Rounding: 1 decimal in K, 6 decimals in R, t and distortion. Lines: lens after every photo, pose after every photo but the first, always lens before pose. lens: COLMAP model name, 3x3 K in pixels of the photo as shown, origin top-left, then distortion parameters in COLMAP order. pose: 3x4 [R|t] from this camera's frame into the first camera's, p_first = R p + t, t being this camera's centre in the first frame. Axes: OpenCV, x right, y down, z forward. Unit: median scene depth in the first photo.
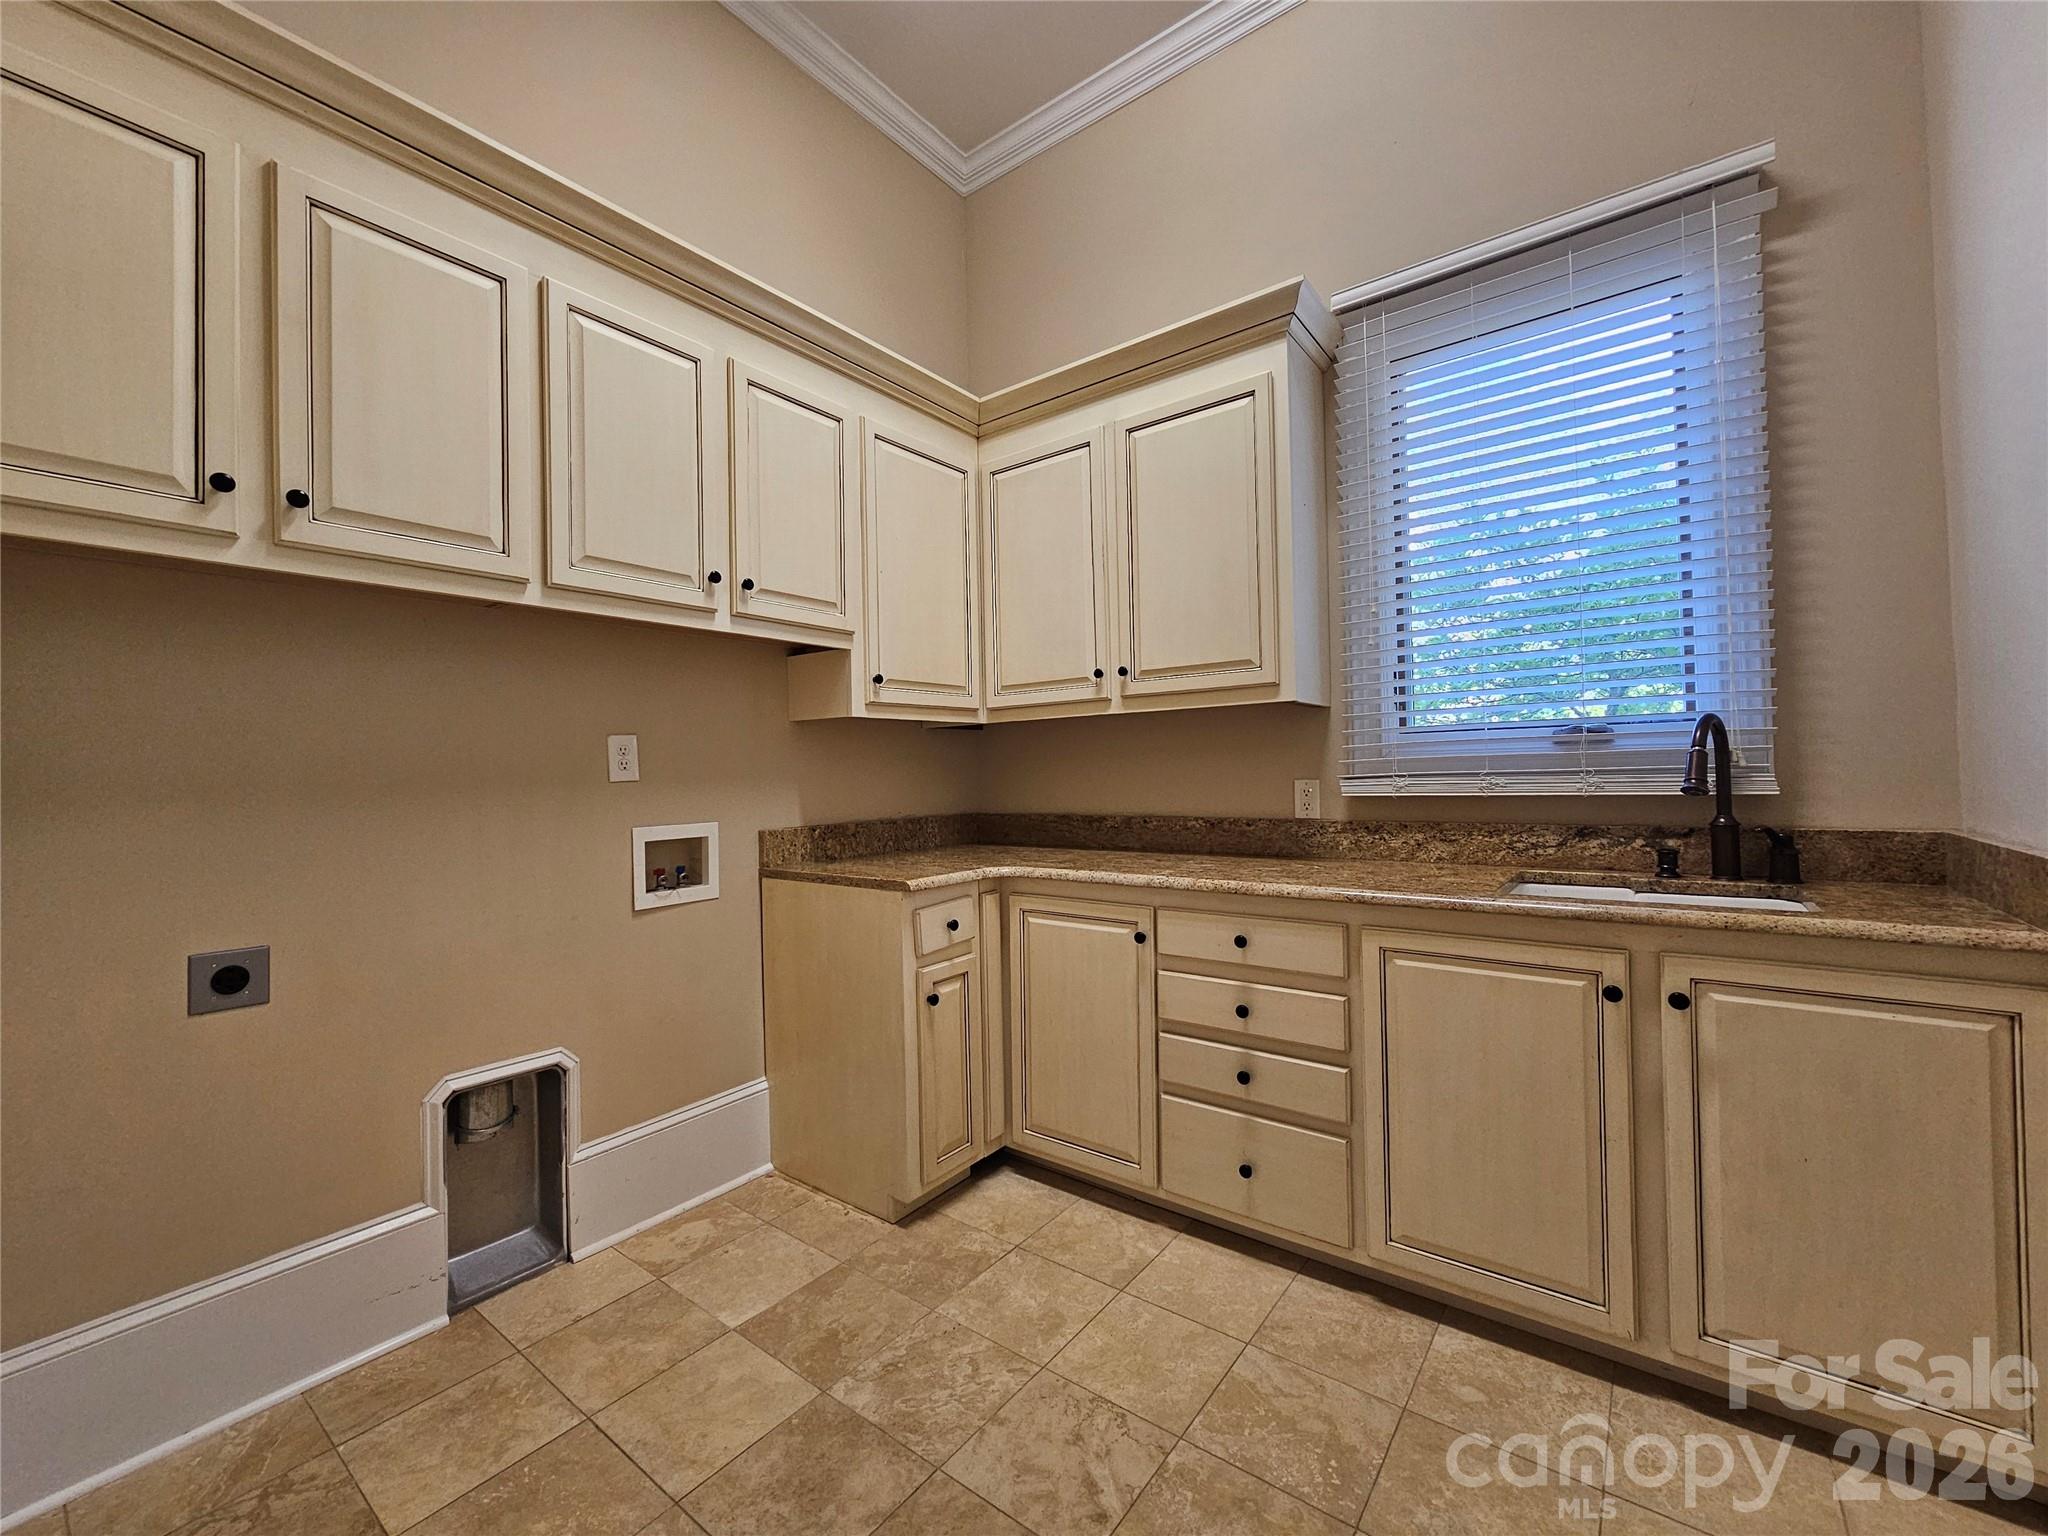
lens RADIAL K [[836.9, 0, 1026.6], [0, 836.9, 759.6], [0, 0, 1]] dist [-0.002922, 0.000227]
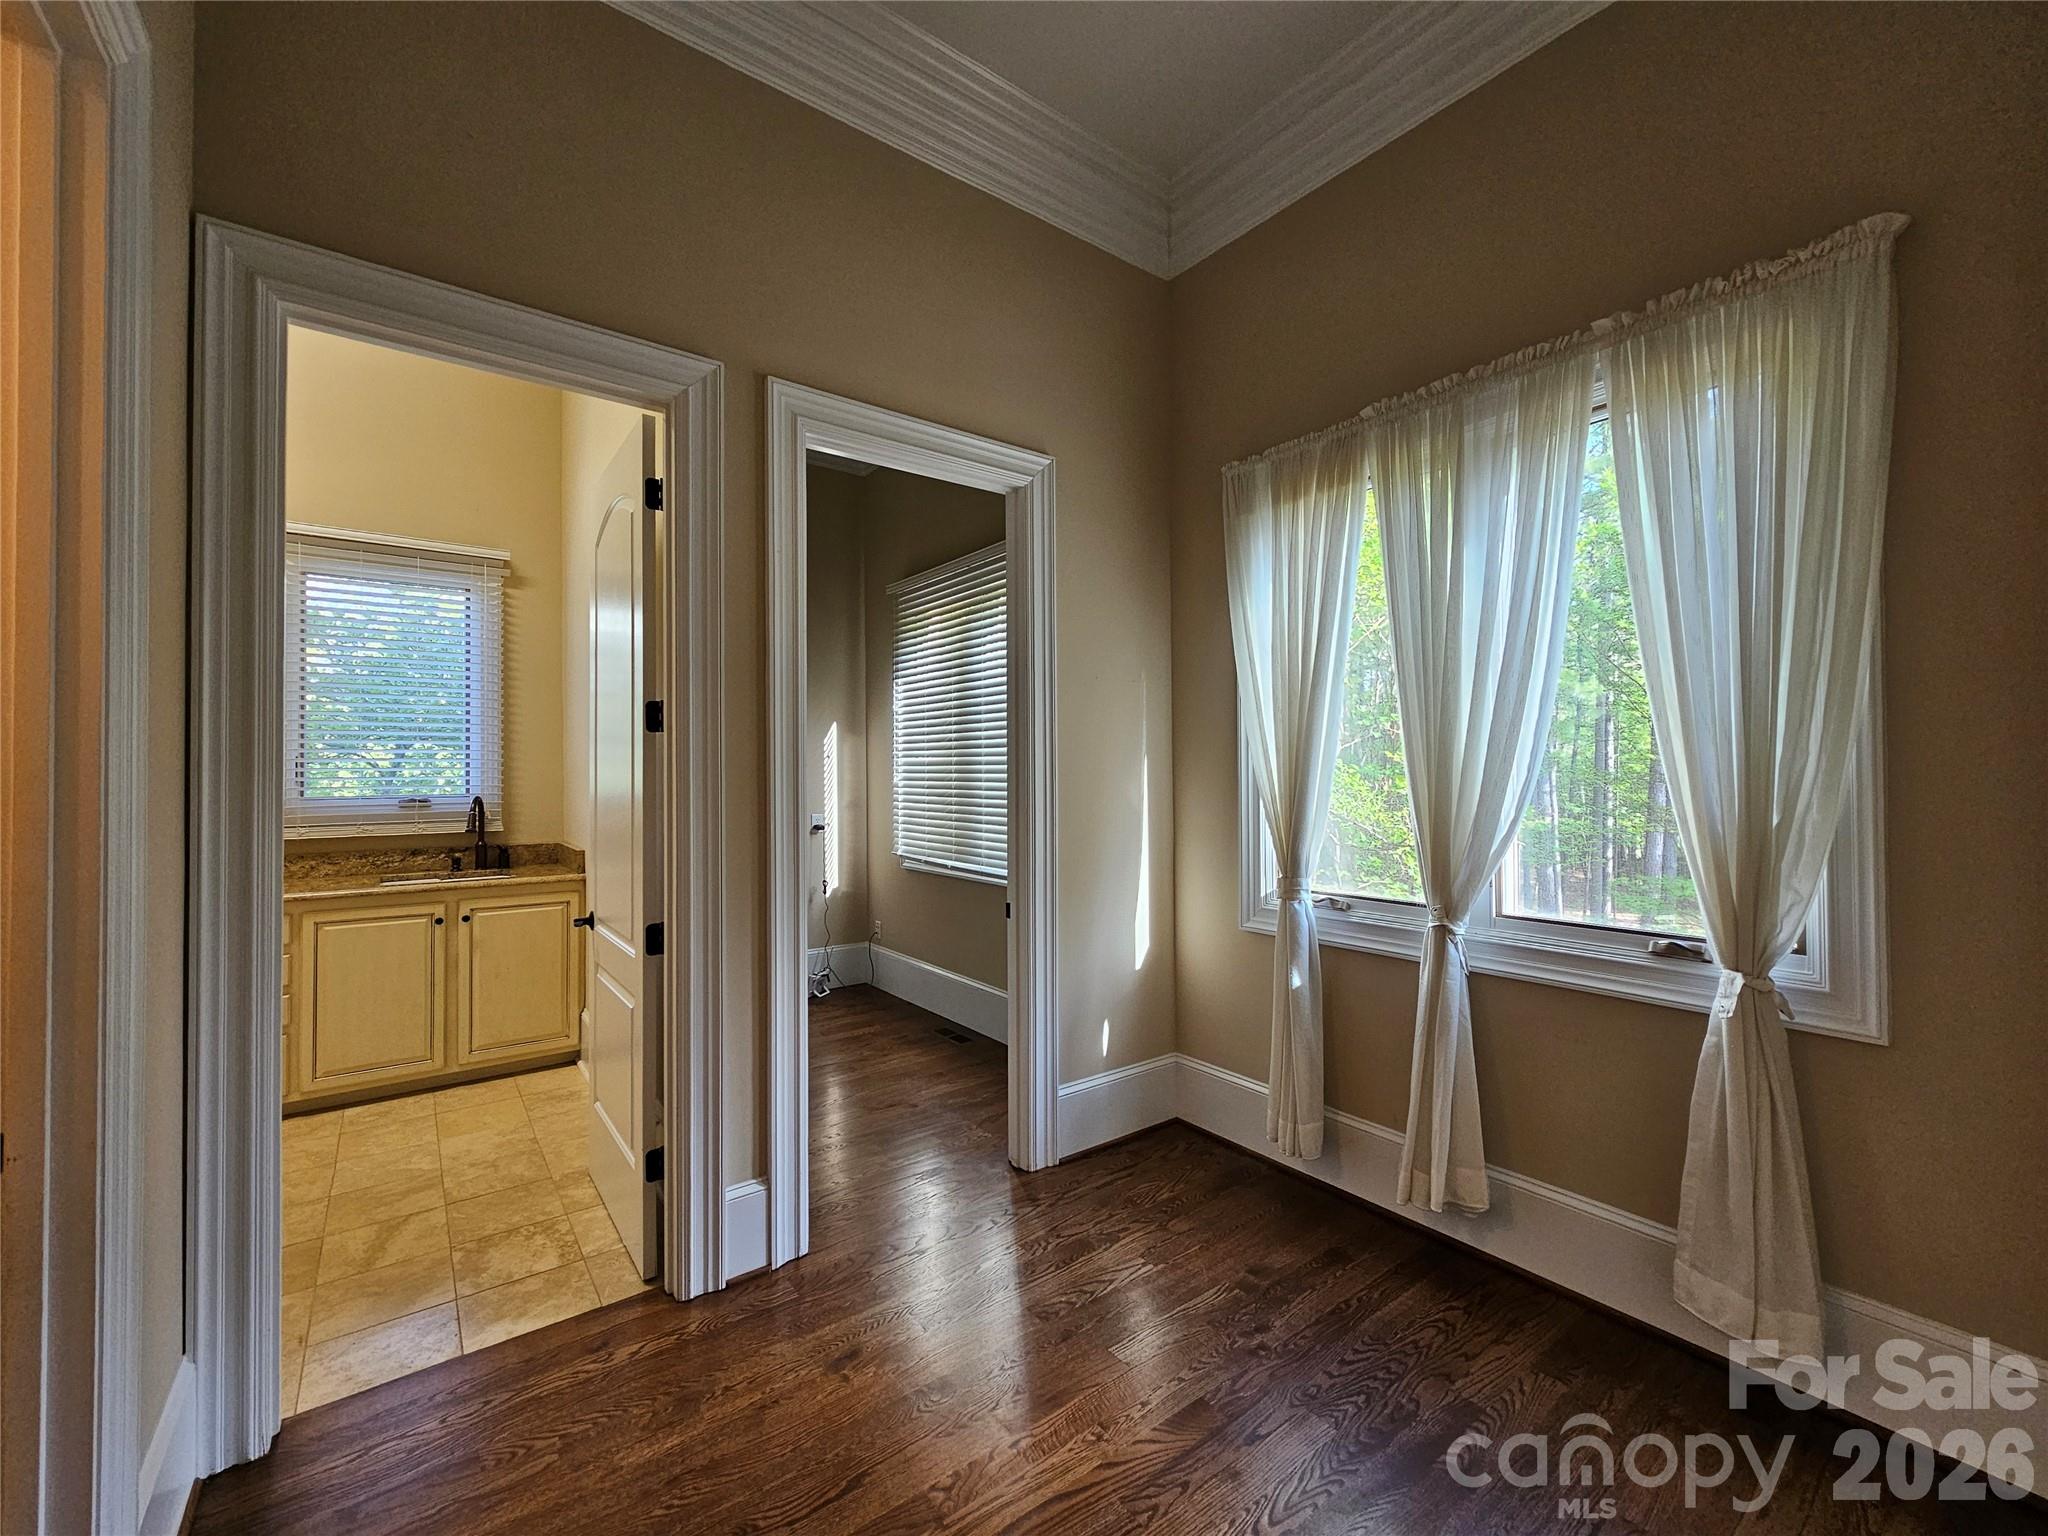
lens RADIAL K [[836.9, 0, 1027.5], [0, 836.9, 764.9], [0, 0, 1]] dist [-0.002922, 0.000227]
pose [[0.268735, 0.026706, 0.962844, -0.952205], [-0.014714, 0.999613, -0.023620, -0.107164], [-0.963102, -0.007820, 0.269023, -1.031096]]
